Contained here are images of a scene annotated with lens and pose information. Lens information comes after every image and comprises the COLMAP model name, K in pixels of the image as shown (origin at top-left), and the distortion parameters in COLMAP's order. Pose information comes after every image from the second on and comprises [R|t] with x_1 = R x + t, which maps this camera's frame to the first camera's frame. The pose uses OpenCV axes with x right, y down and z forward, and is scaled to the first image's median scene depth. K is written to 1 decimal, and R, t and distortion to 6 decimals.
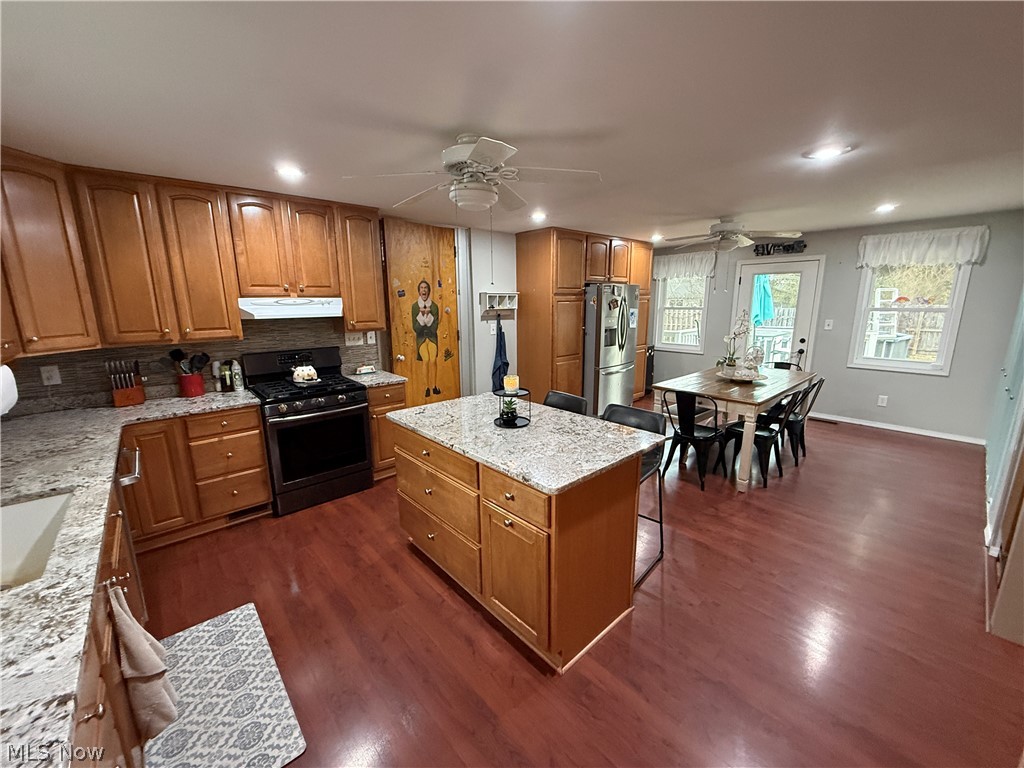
lens RADIAL K [[409.0, 0, 512.0], [0, 409.0, 383.3], [0, 0, 1]] dist [-0.001968, 0.000661]
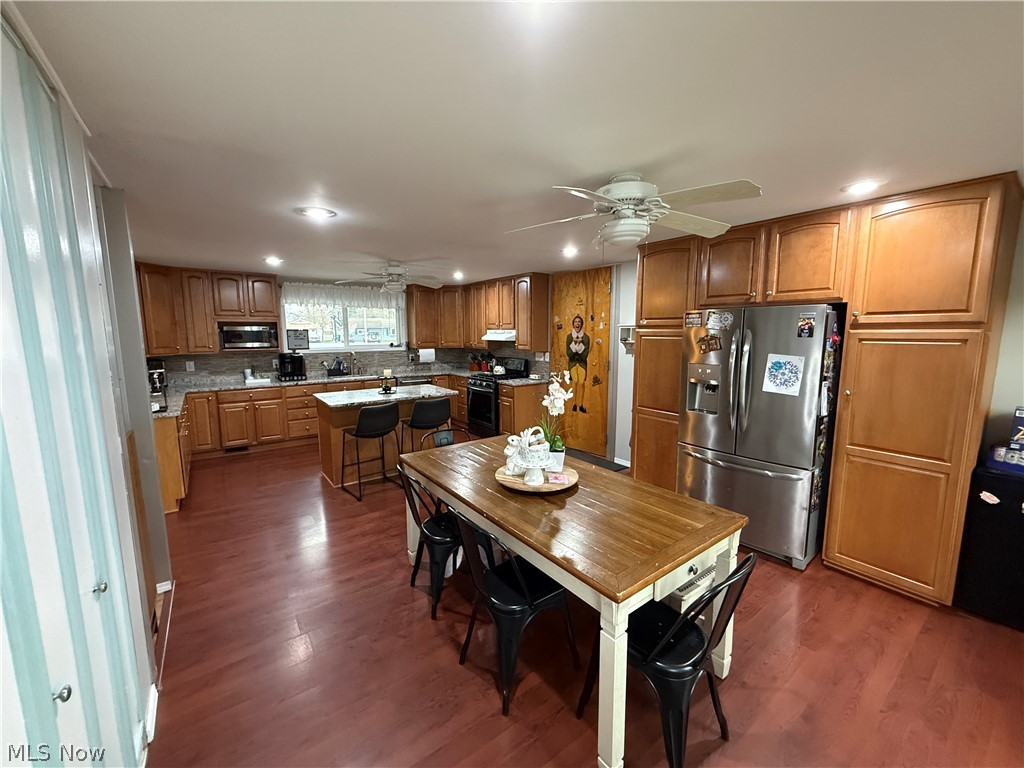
lens RADIAL K [[409.0, 0, 512.2], [0, 409.0, 386.1], [0, 0, 1]] dist [-0.001968, 0.000661]
pose [[-0.083198, 0.144219, -0.986042, 1.024076], [-0.199548, 0.967021, 0.158274, -0.200081], [0.976350, 0.209930, -0.051676, 0.901371]]
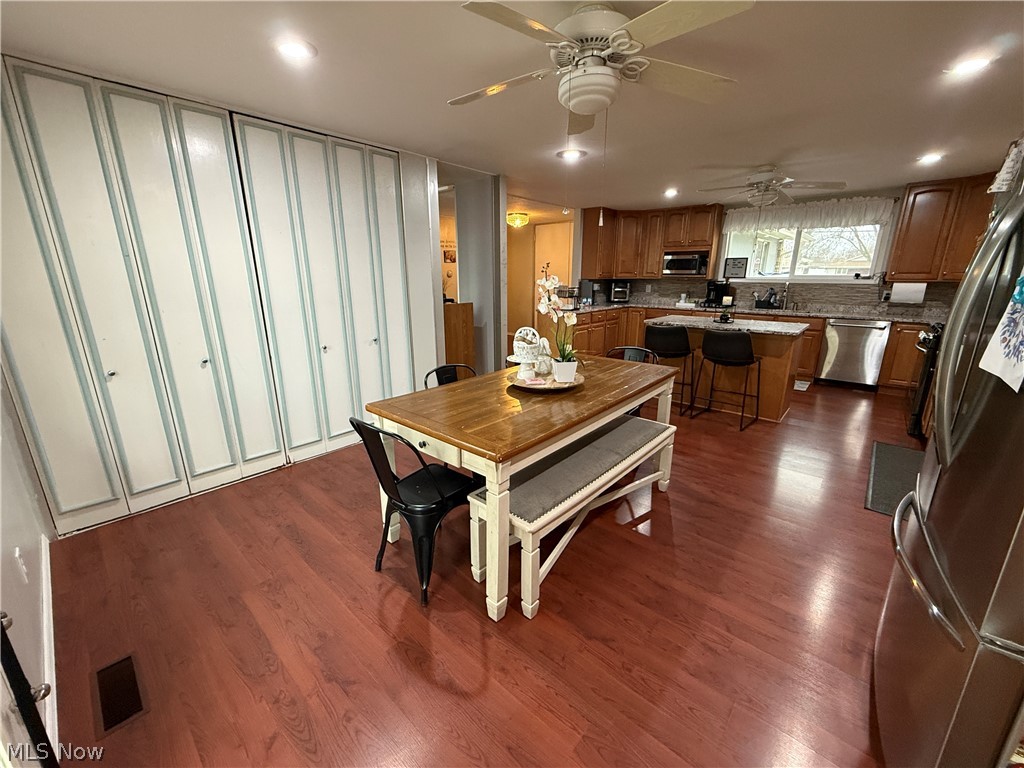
lens RADIAL K [[409.0, 0, 510.1], [0, 409.0, 382.6], [0, 0, 1]] dist [-0.001968, 0.000661]
pose [[-0.993421, 0.041214, -0.106847, 0.646541], [-0.011154, 0.893742, 0.448442, -0.255648], [0.113976, 0.446683, -0.887403, 1.400879]]
